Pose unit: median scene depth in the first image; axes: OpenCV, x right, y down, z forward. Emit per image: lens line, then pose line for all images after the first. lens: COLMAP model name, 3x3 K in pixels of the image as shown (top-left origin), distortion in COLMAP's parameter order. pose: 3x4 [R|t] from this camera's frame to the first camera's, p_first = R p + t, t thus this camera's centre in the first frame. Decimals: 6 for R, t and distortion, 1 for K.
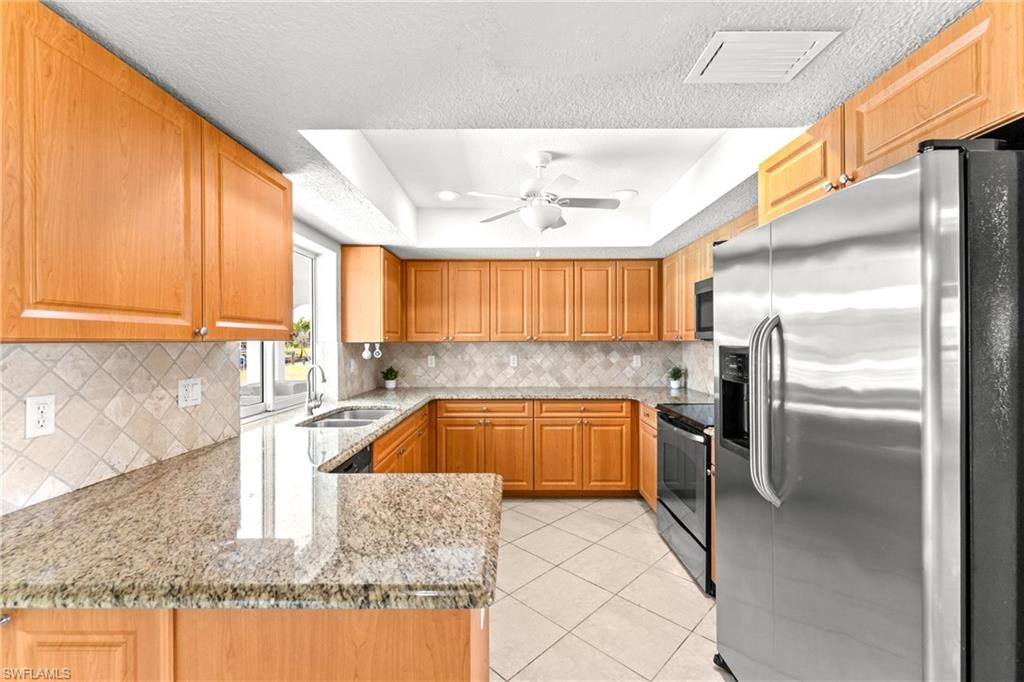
lens RADIAL K [[412.5, 0, 513.6], [0, 412.5, 342.6], [0, 0, 1]] dist [-0.009760, 0.000036]
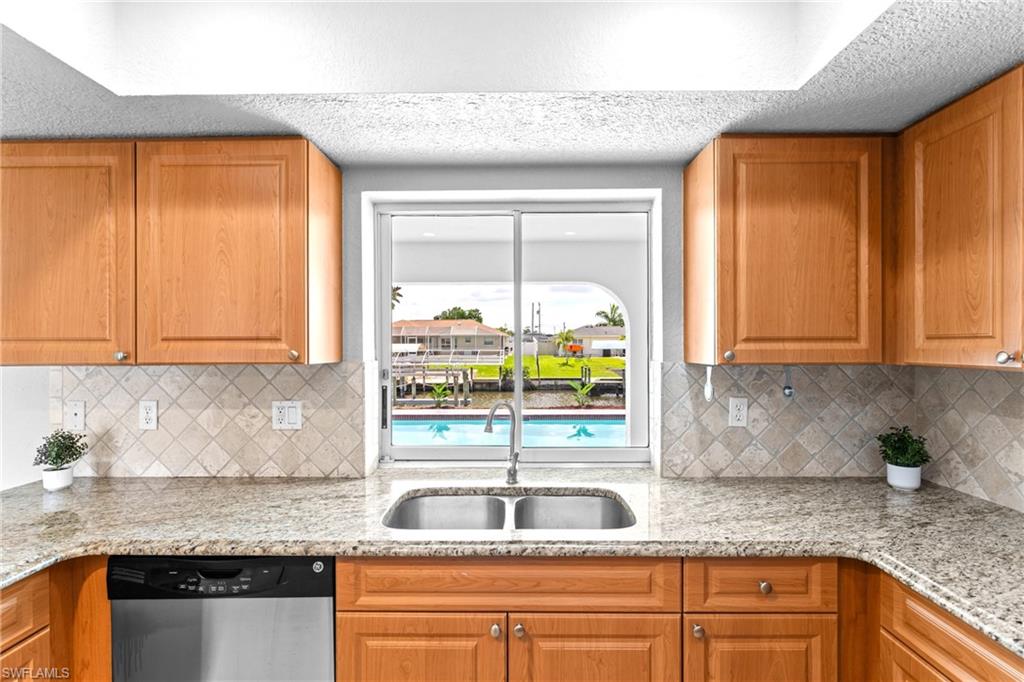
lens RADIAL K [[498.4, 0, 513.1], [0, 498.4, 347.6], [0, 0, 1]] dist [-0.002704, 0.000661]
pose [[-0.005965, 0.008518, -0.999946, 0.417148], [-0.000259, 0.999964, 0.008520, -0.051986], [0.999982, 0.000310, -0.005963, 1.766048]]
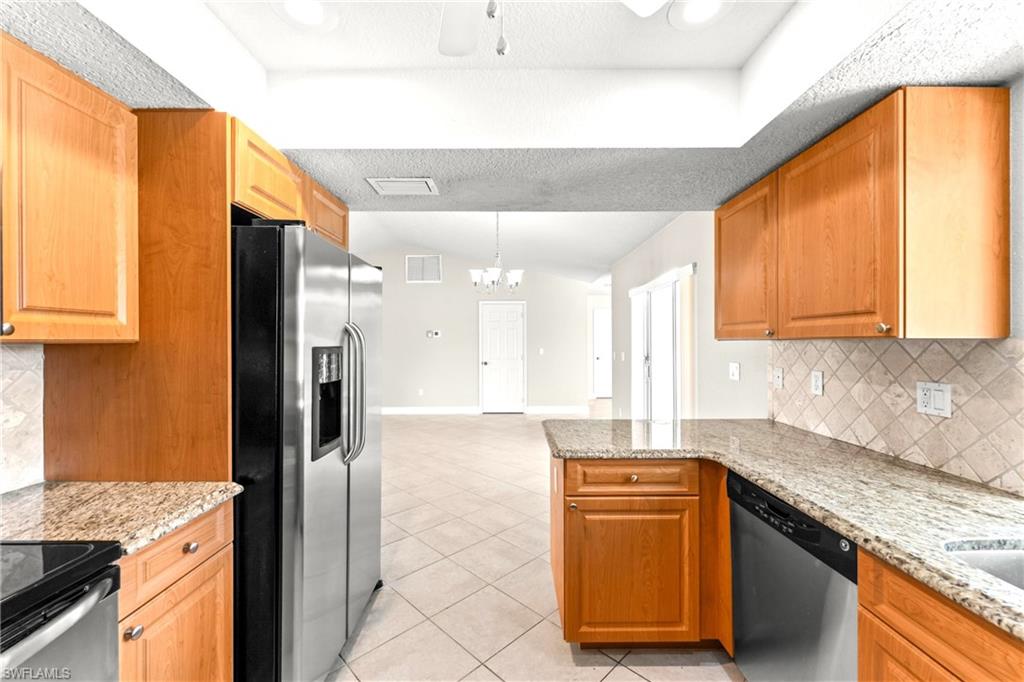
lens RADIAL K [[412.5, 0, 510.7], [0, 412.5, 340.6], [0, 0, 1]] dist [-0.009760, 0.000036]
pose [[-0.999978, 0.006657, -0.000375, 0.092405], [0.006657, 0.999978, 0.000702, -0.005401], [0.000380, 0.000699, -1.000000, 2.121382]]
